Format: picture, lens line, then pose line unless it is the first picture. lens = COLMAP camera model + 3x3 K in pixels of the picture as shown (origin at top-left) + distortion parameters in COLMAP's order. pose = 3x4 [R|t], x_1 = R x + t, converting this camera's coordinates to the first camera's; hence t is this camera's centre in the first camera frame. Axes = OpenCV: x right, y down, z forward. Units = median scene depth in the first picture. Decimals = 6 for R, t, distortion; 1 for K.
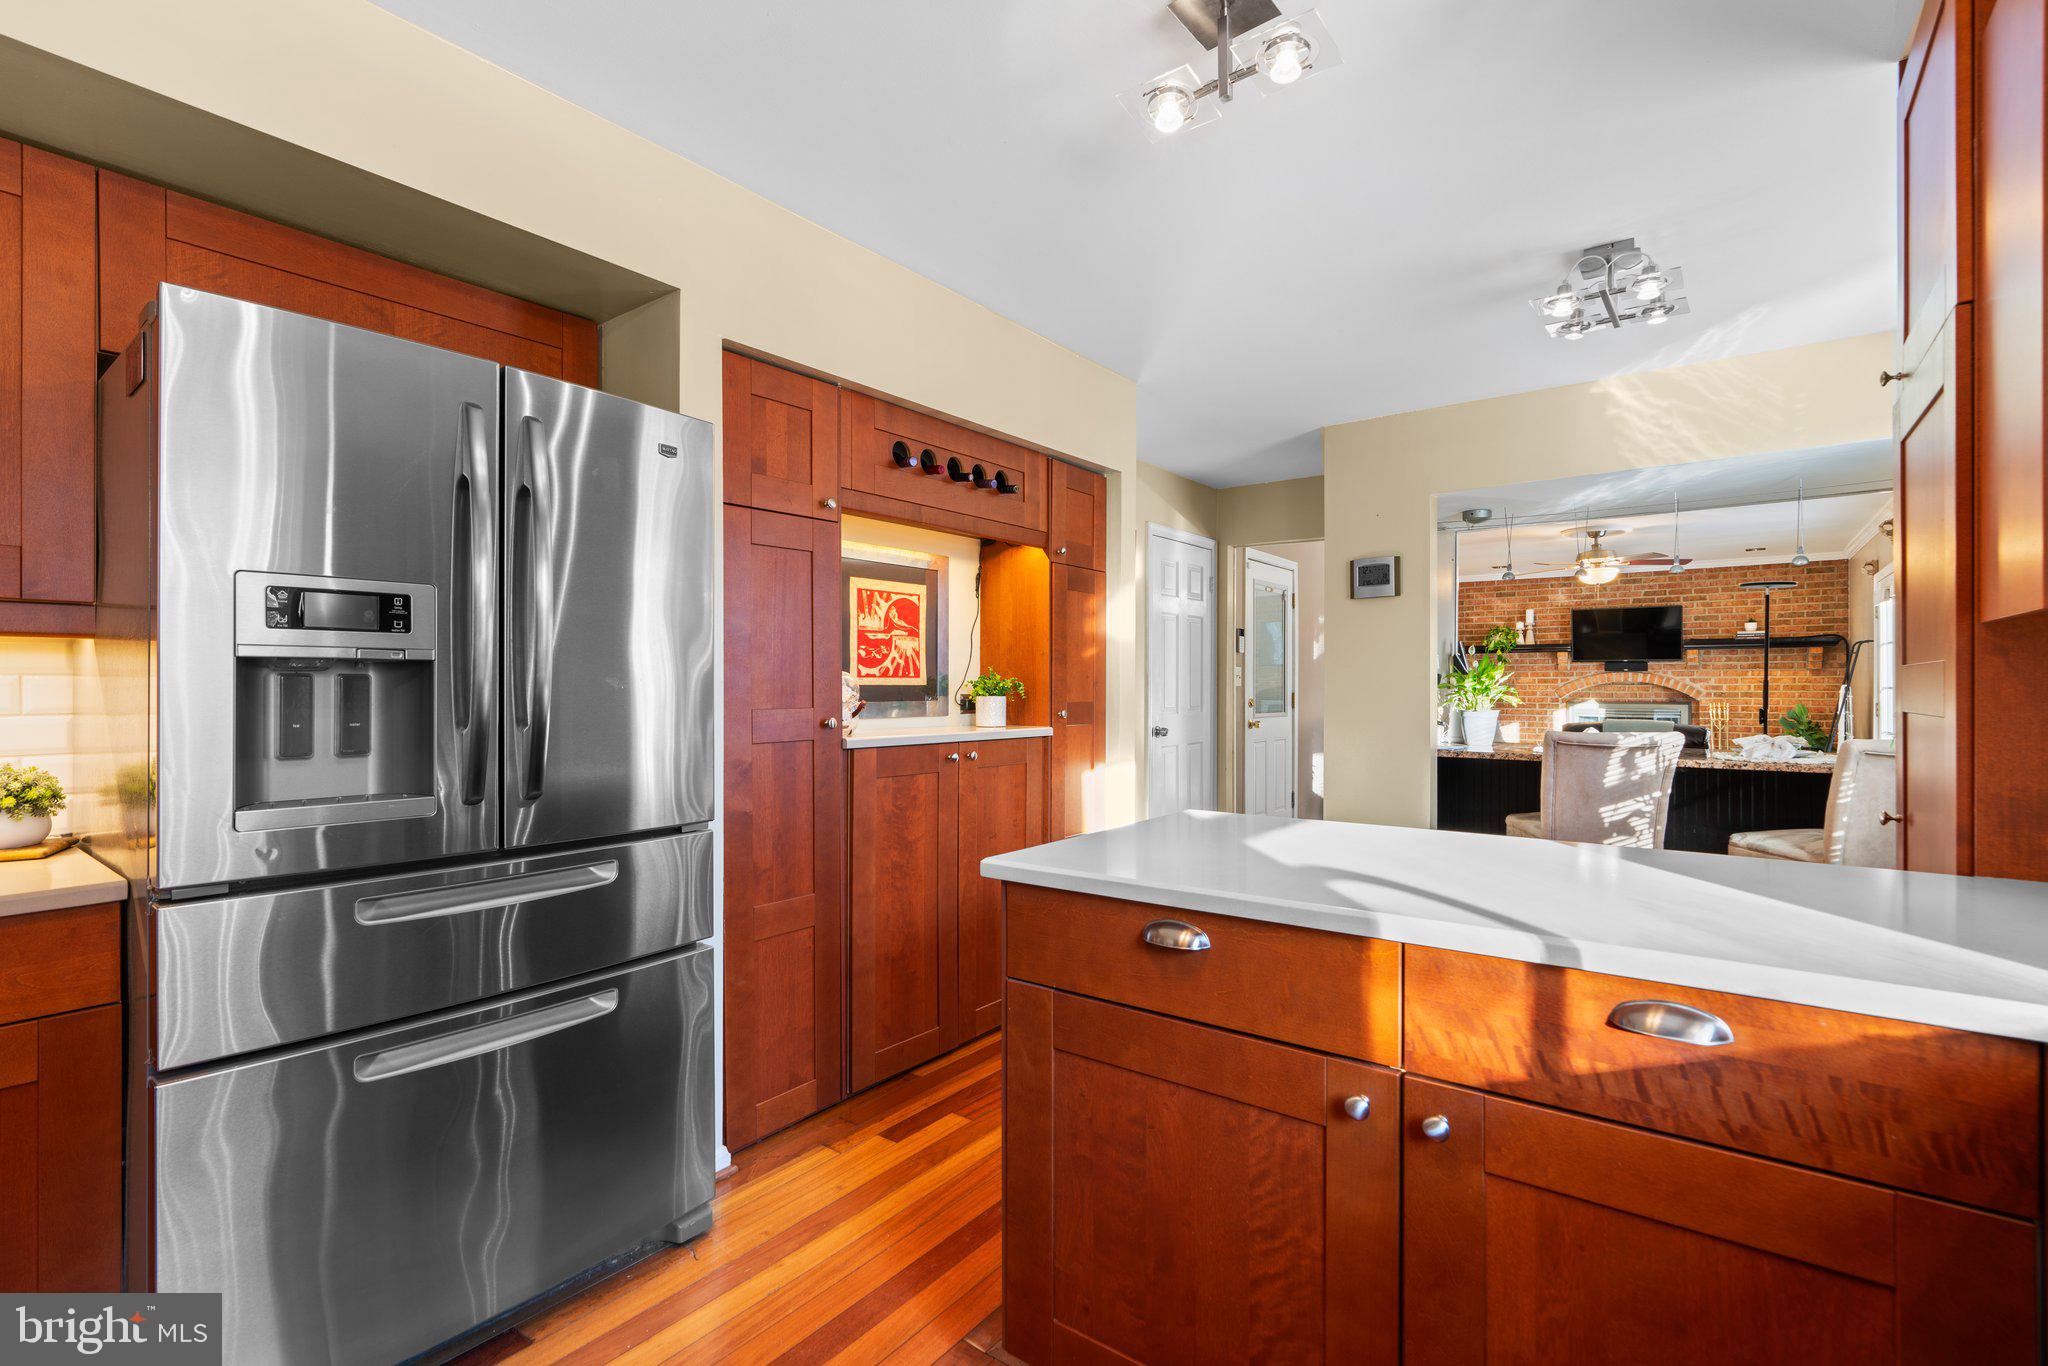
lens RADIAL K [[919.7, 0, 1020.3], [0, 919.7, 684.4], [0, 0, 1]] dist [-0.008002, 0.001066]
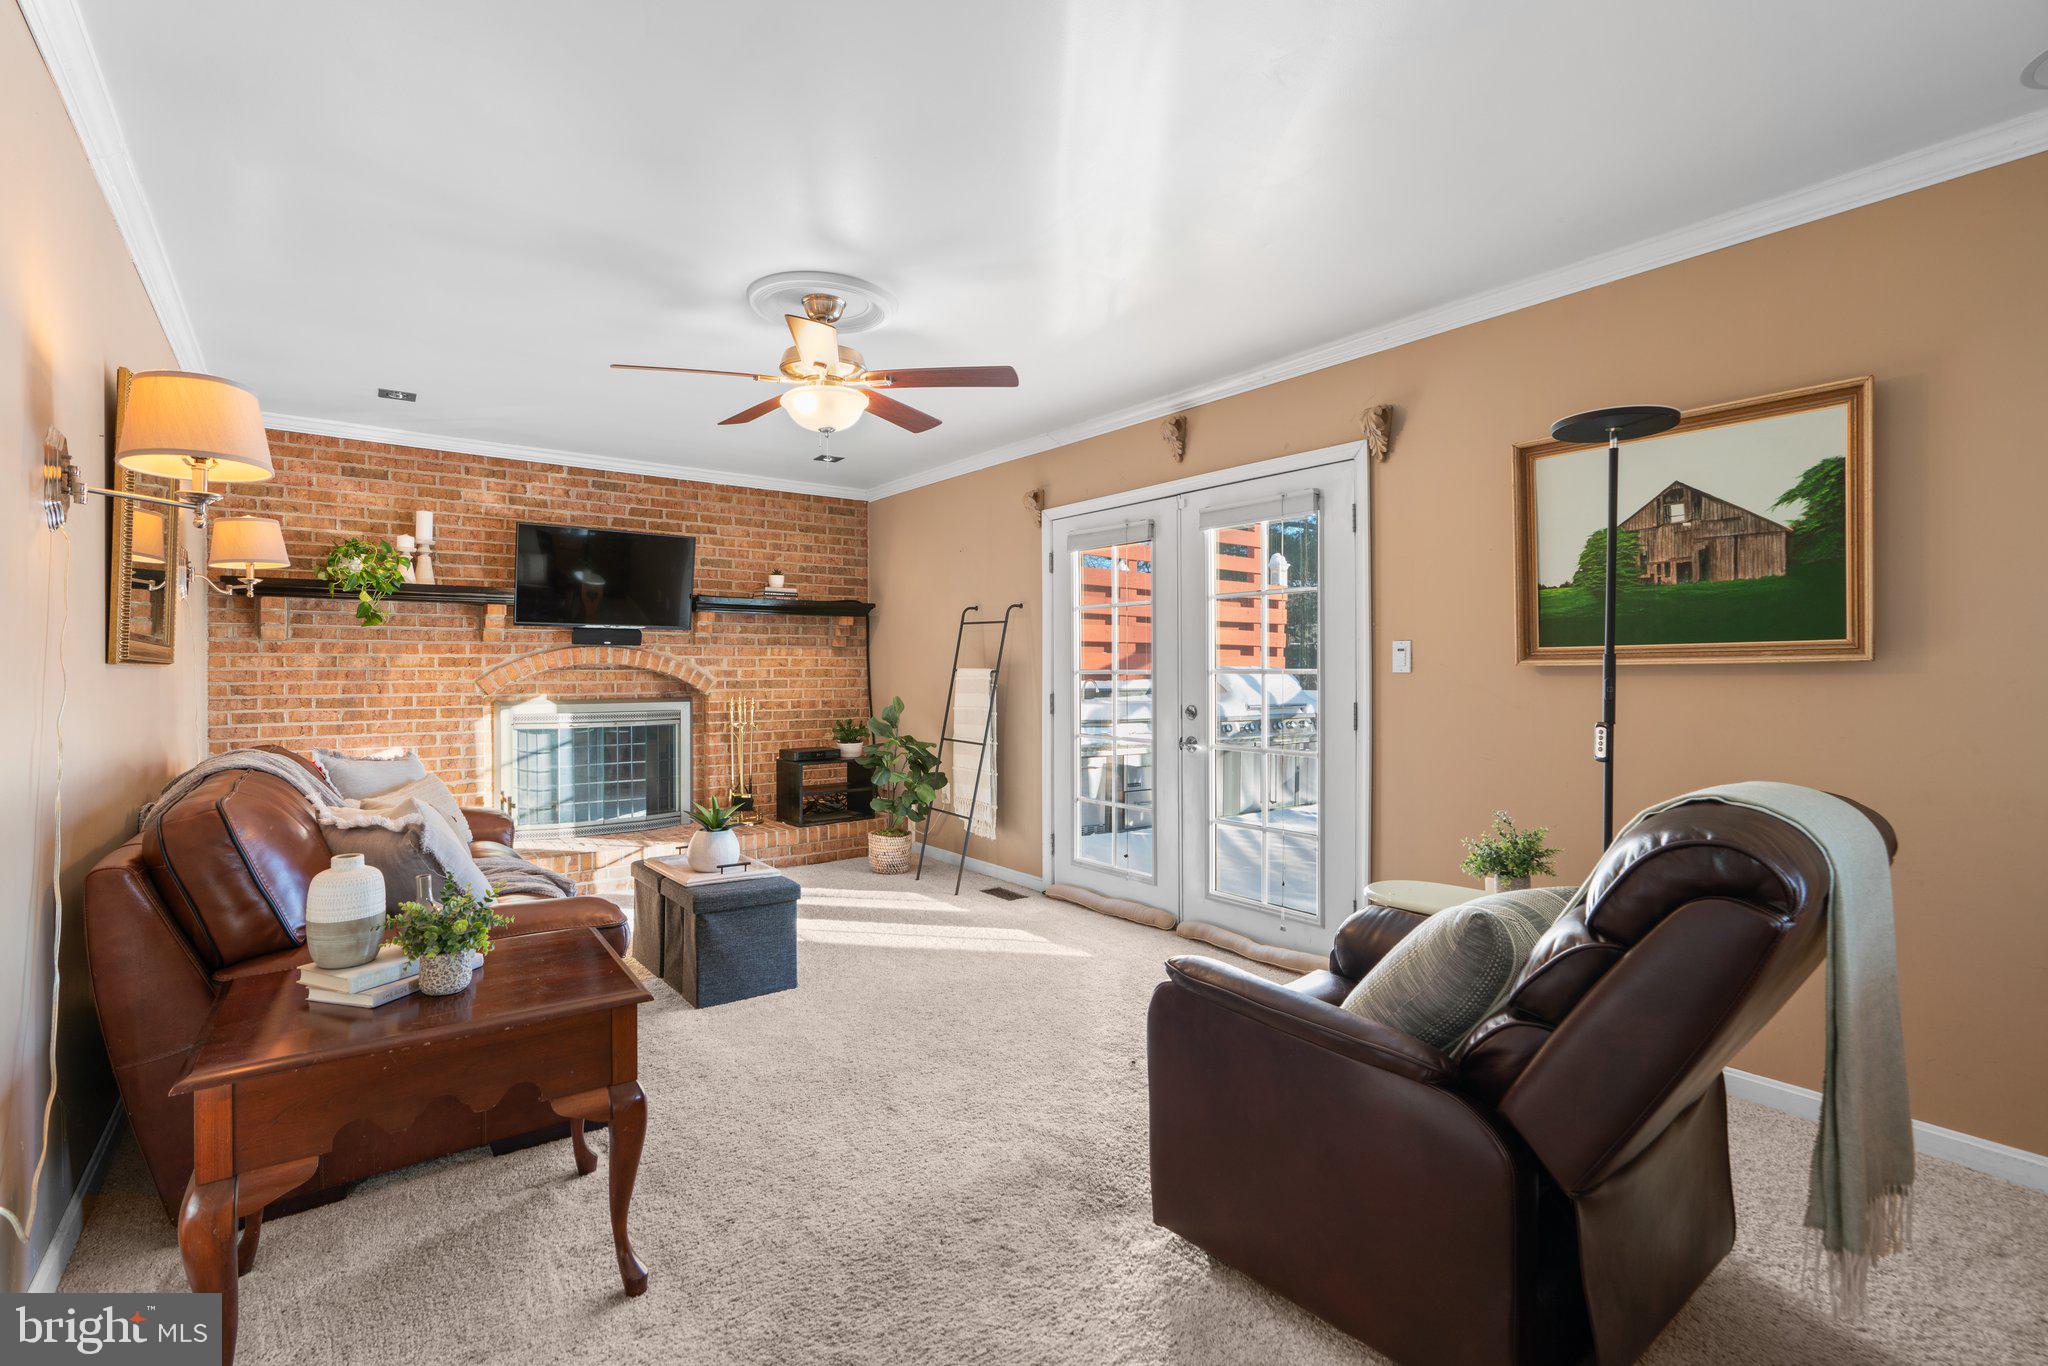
lens RADIAL K [[919.7, 0, 1021.8], [0, 919.7, 670.0], [0, 0, 1]] dist [-0.008002, 0.001066]
pose [[0.255280, -0.002698, 0.966863, 0.191307], [0.002761, 0.999994, 0.002061, 0.000359], [-0.966863, 0.002143, 0.255286, 0.635321]]
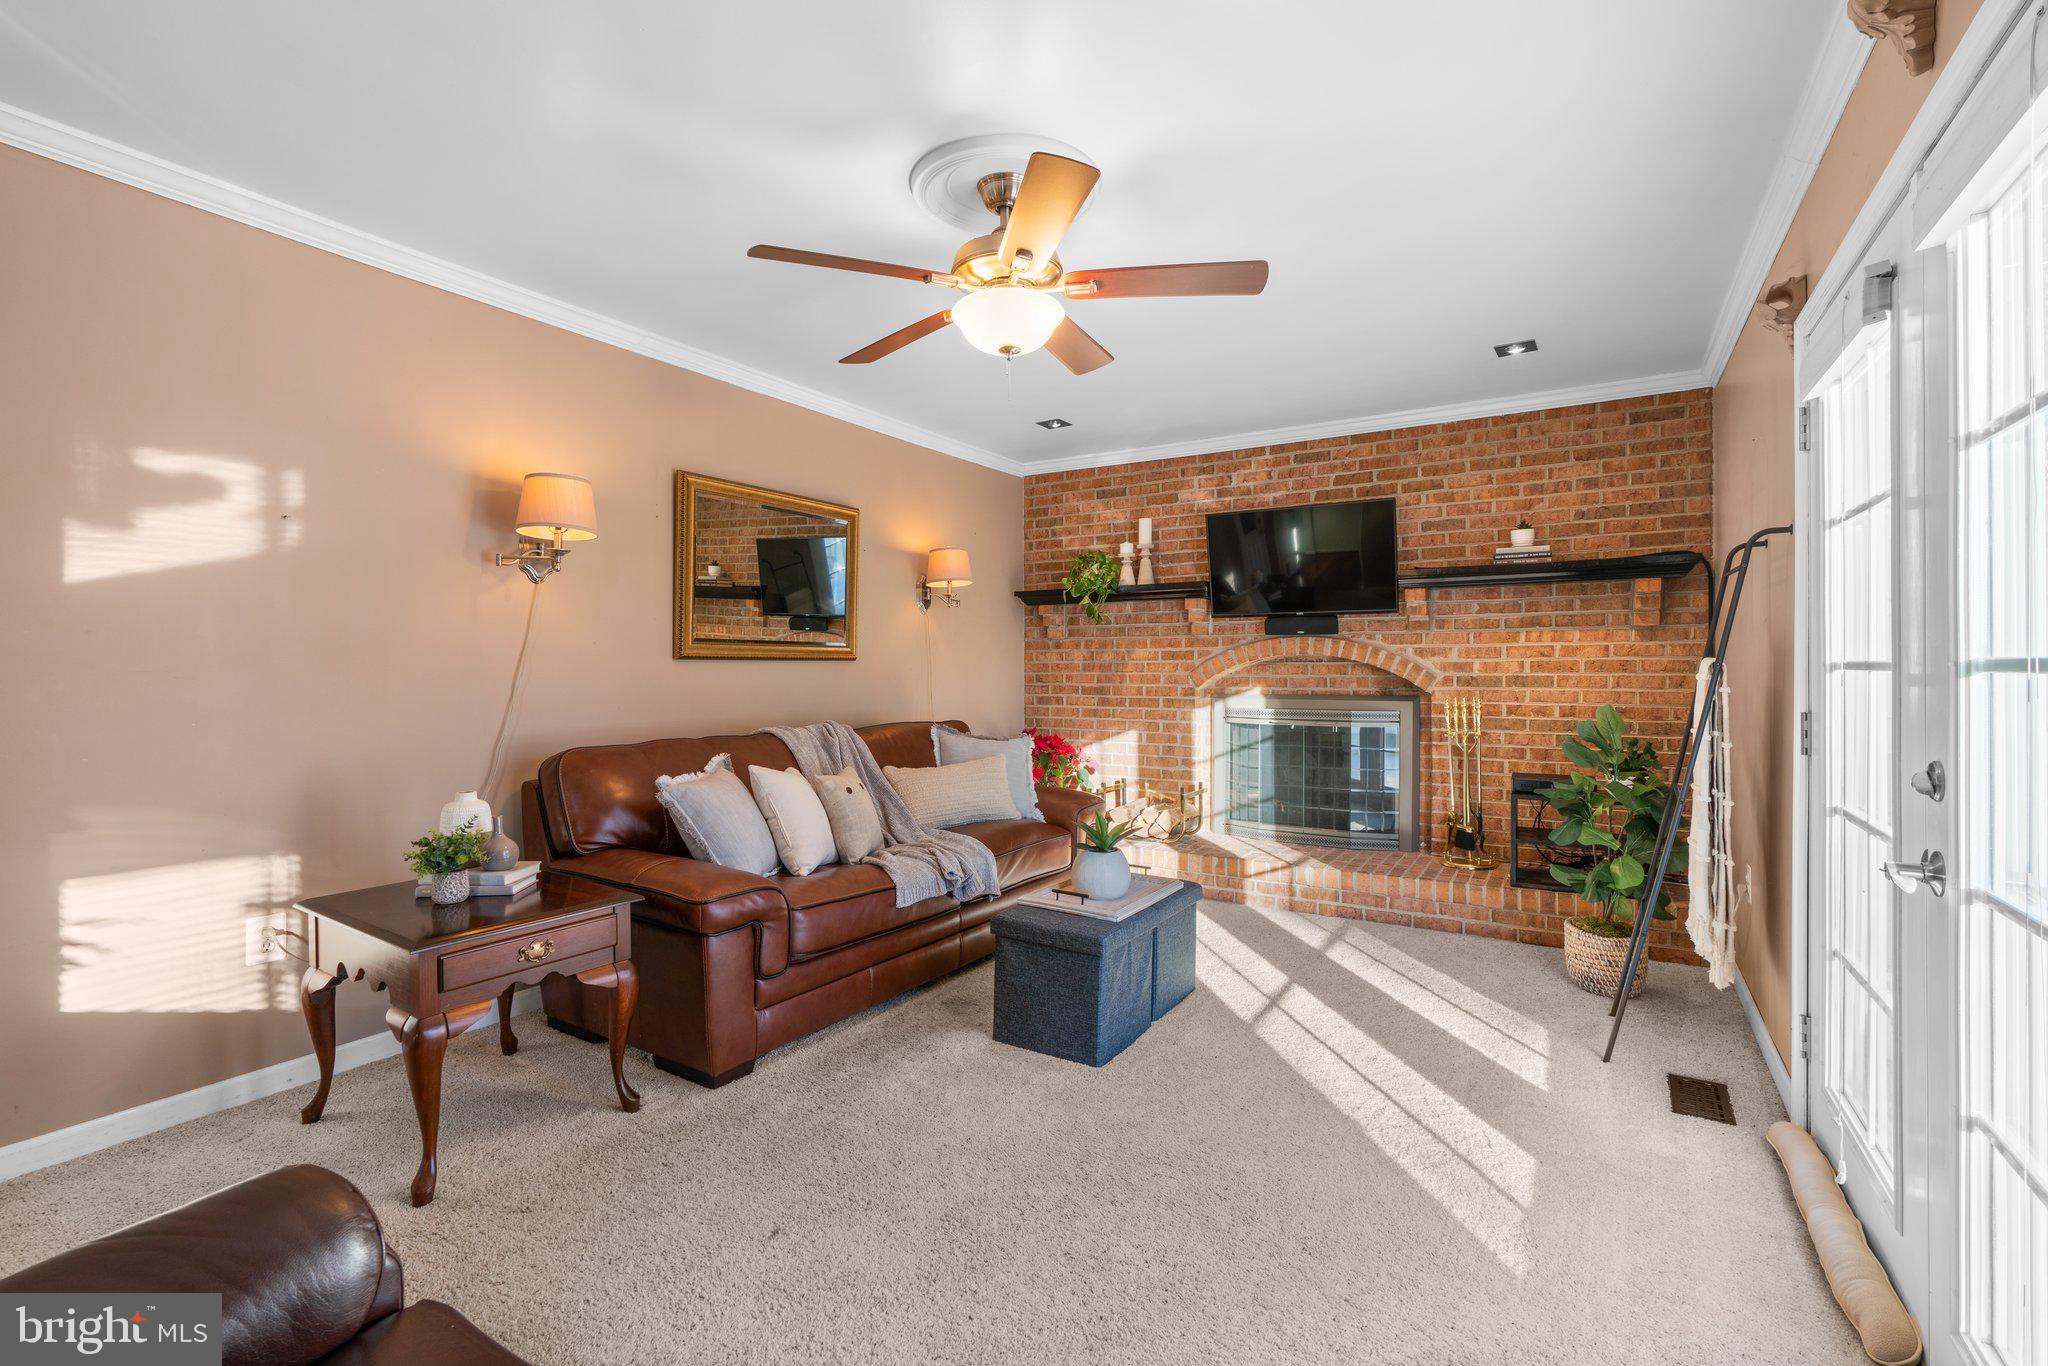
lens RADIAL K [[919.7, 0, 1022.1], [0, 919.7, 669.8], [0, 0, 1]] dist [-0.008002, 0.001066]
pose [[0.995098, -0.005238, 0.098752, 0.475069], [0.004762, 0.999976, 0.005055, 0.001594], [-0.098776, -0.004560, 0.995099, 0.531877]]
